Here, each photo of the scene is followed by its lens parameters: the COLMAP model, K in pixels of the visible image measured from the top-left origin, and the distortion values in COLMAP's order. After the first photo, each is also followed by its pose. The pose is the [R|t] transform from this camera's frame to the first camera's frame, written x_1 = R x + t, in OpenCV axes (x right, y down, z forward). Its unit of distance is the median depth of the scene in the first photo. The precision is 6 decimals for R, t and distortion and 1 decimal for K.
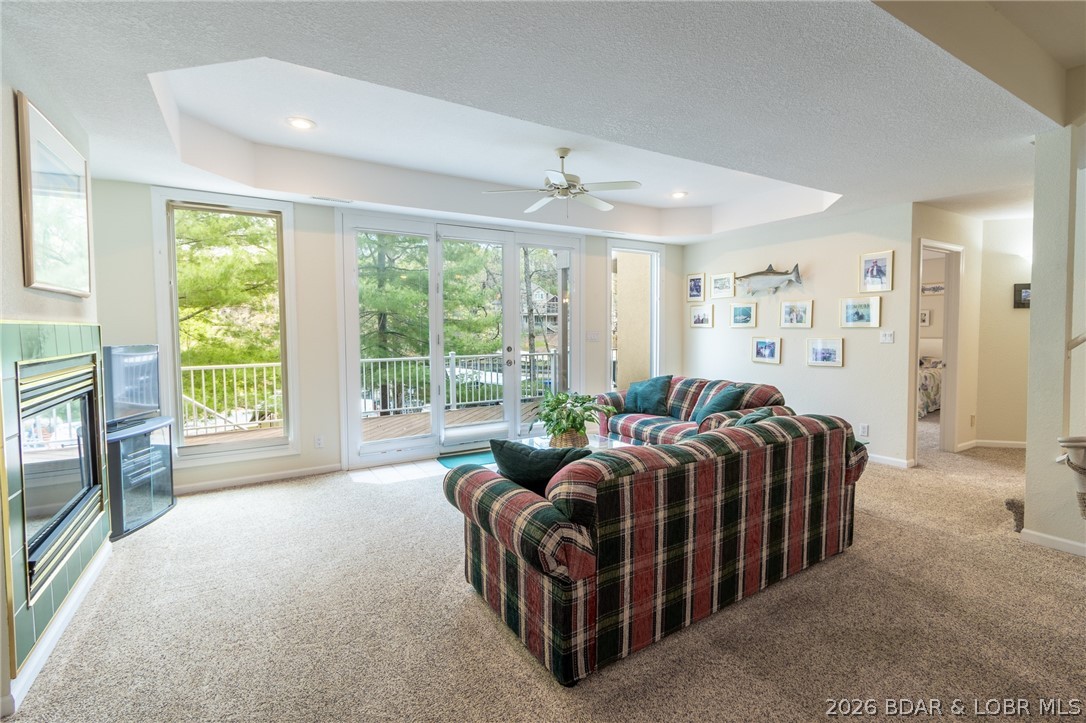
lens RADIAL K [[498.2, 0, 543.7], [0, 498.2, 356.7], [0, 0, 1]] dist [0.004904, -0.001459]
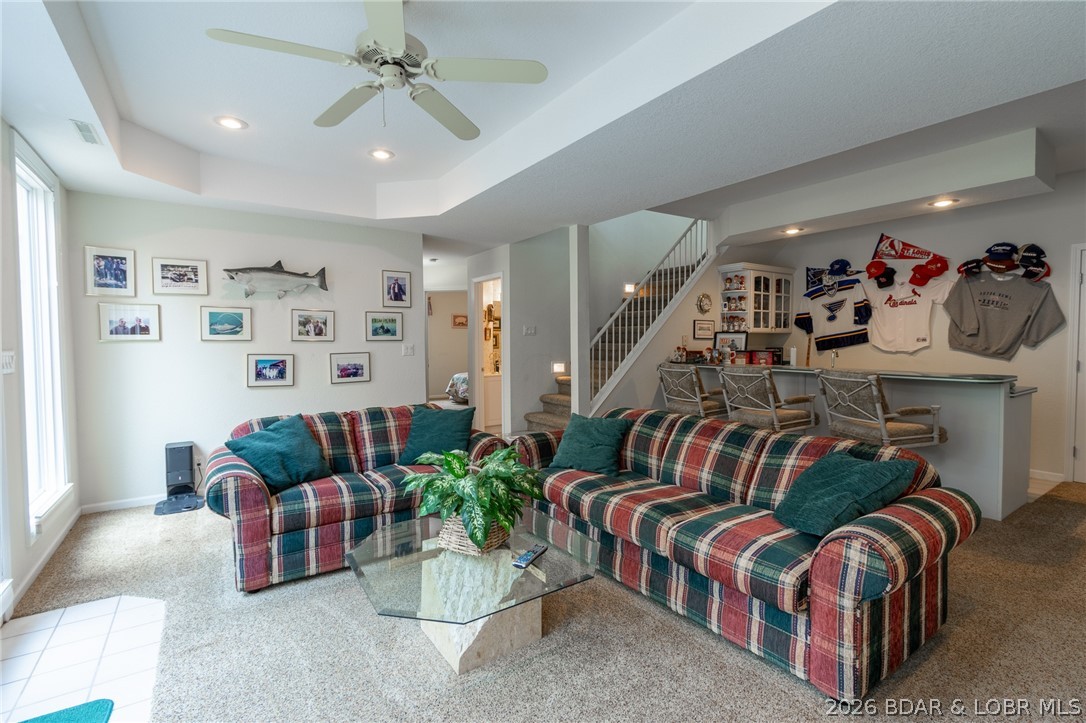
lens RADIAL K [[498.2, 0, 543.4], [0, 498.2, 359.4], [0, 0, 1]] dist [0.004904, -0.001459]
pose [[-0.057910, -0.030996, 0.997840, -0.352634], [0.060312, 0.997584, 0.034488, -0.031597], [-0.996498, 0.062179, -0.055901, 0.628282]]
